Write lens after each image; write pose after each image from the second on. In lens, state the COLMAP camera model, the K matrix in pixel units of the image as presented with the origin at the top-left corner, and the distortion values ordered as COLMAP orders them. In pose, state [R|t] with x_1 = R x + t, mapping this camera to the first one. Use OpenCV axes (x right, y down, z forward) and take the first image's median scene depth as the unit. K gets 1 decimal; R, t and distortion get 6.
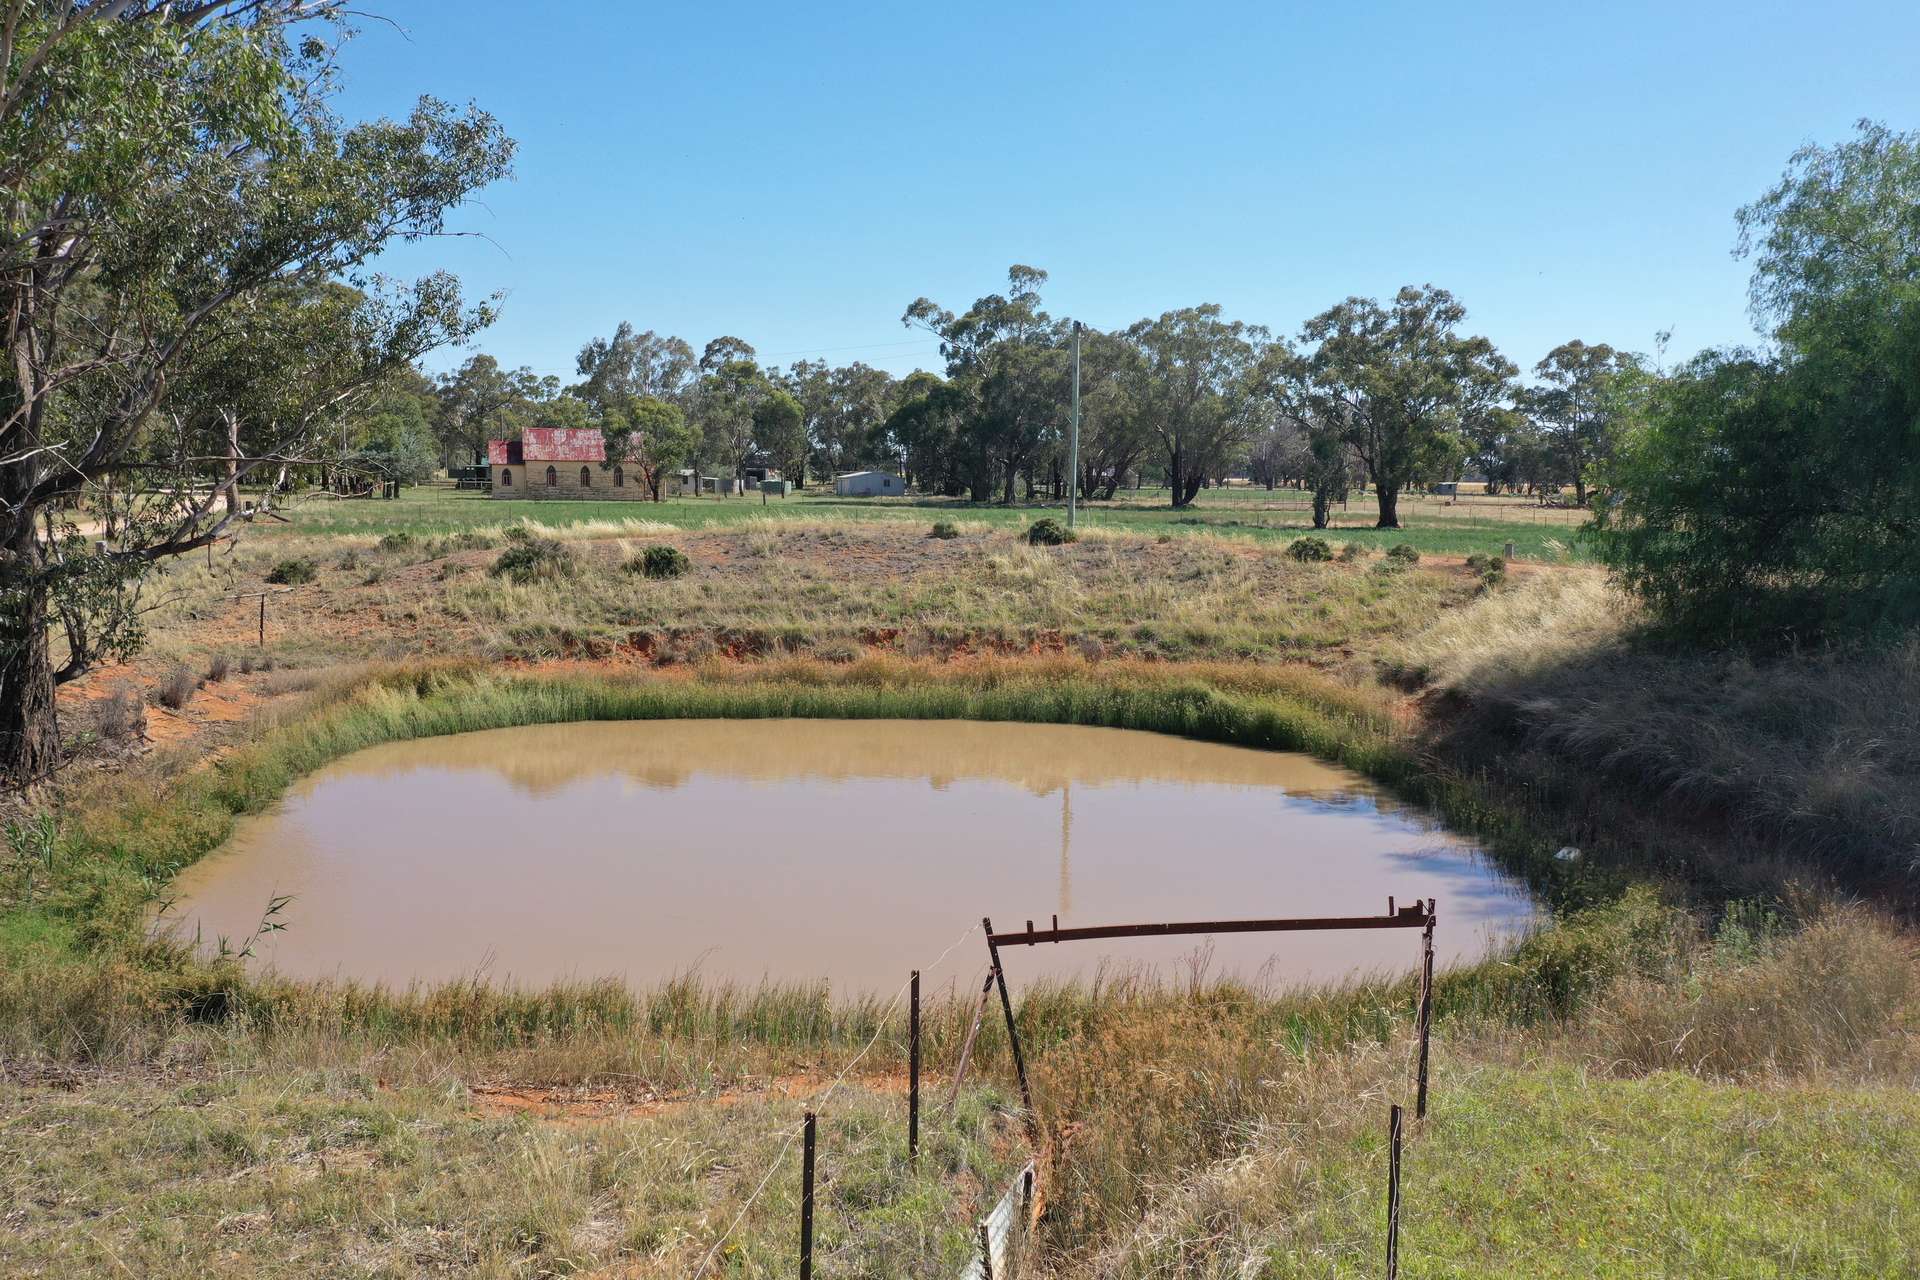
lens RADIAL K [[1586.8, 0, 961.4], [0, 1586.8, 638.5], [0, 0, 1]] dist [0.002697, 0.012797]
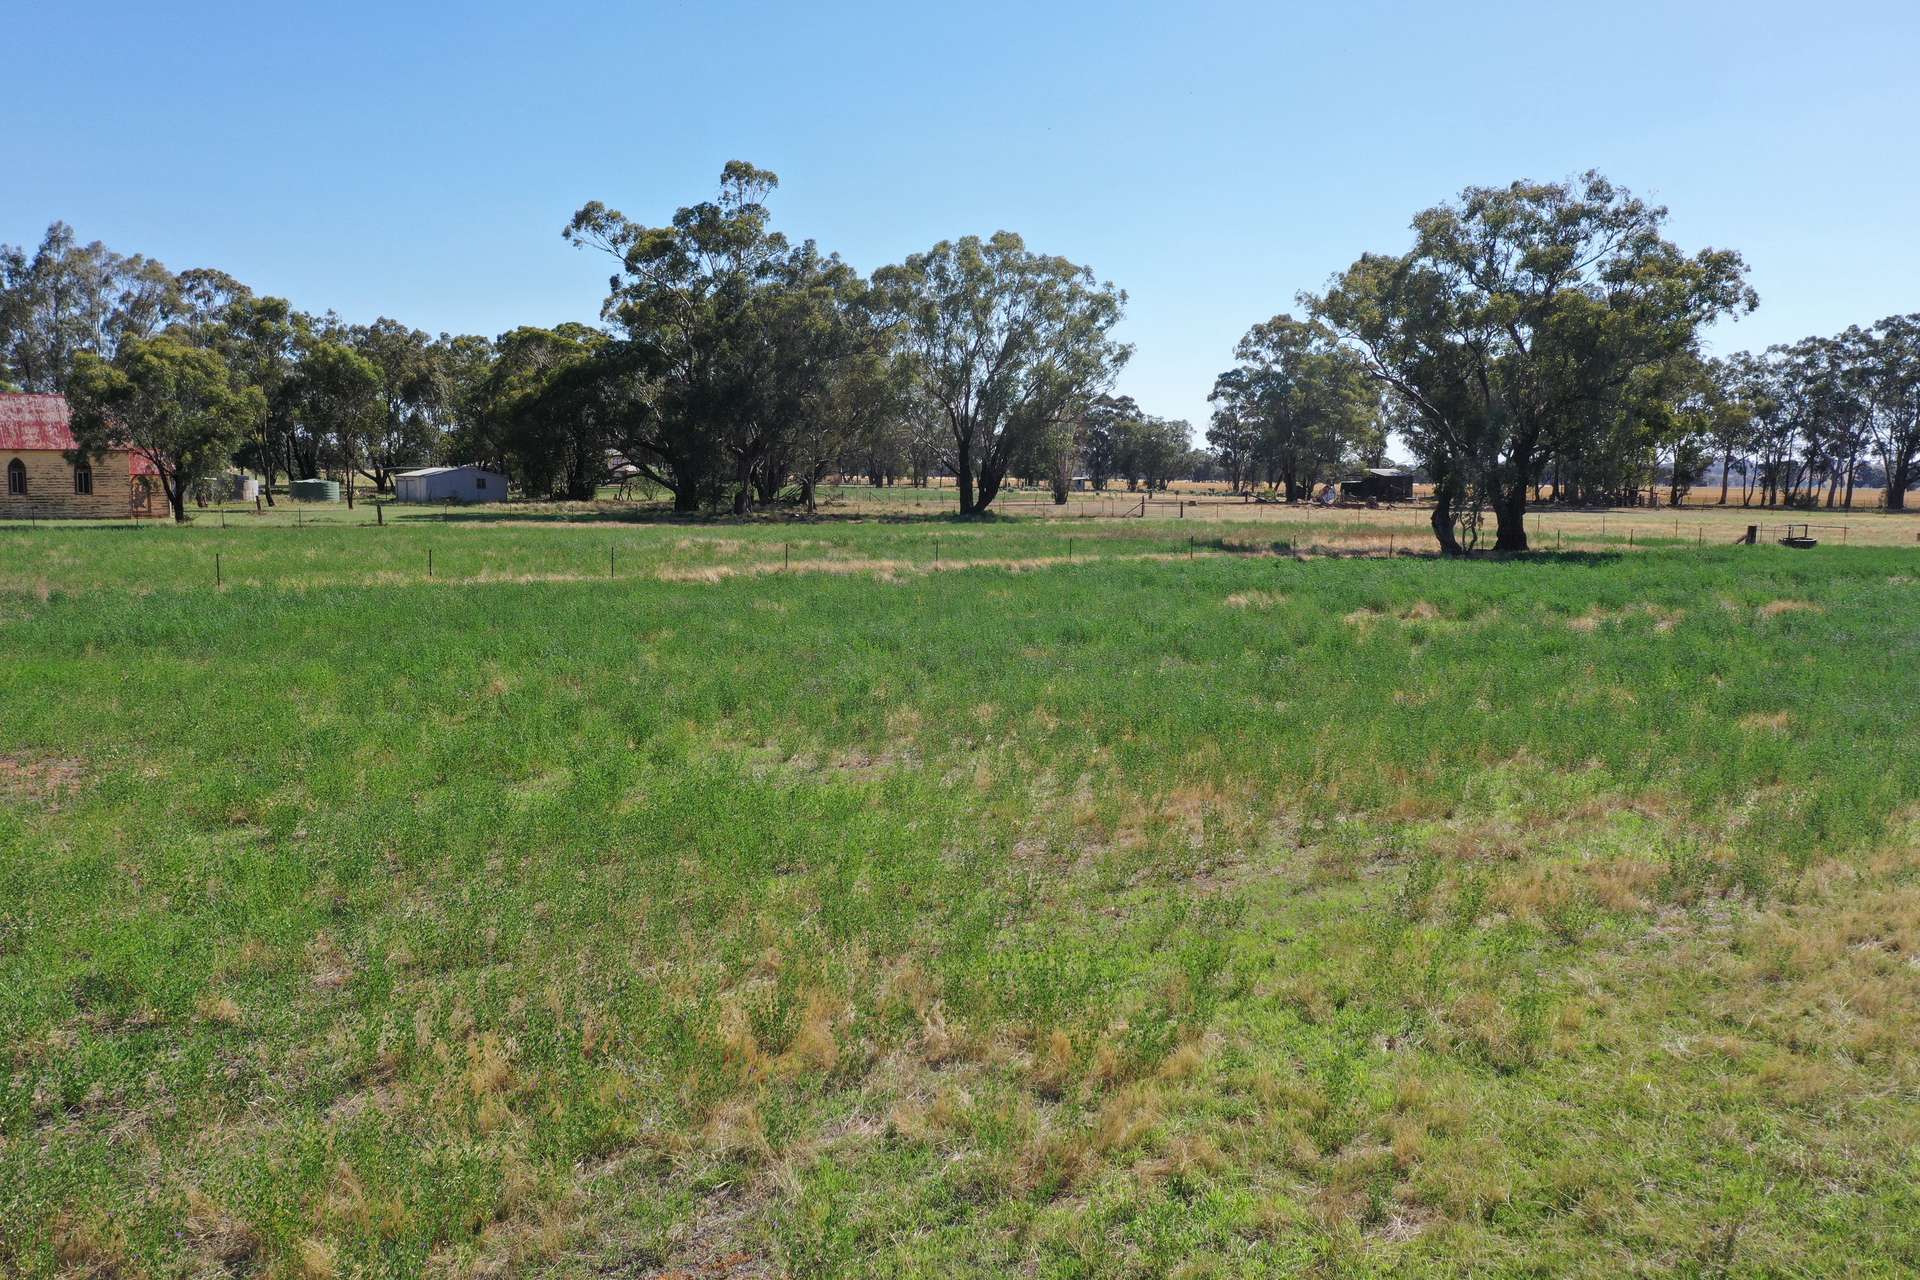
lens RADIAL K [[1586.8, 0, 958.4], [0, 1586.8, 639.2], [0, 0, 1]] dist [0.002697, 0.012797]
pose [[0.938477, -0.036564, 0.343400, -0.113593], [0.034808, 0.999330, 0.011278, -0.037376], [-0.343582, 0.001369, 0.939122, 0.336568]]
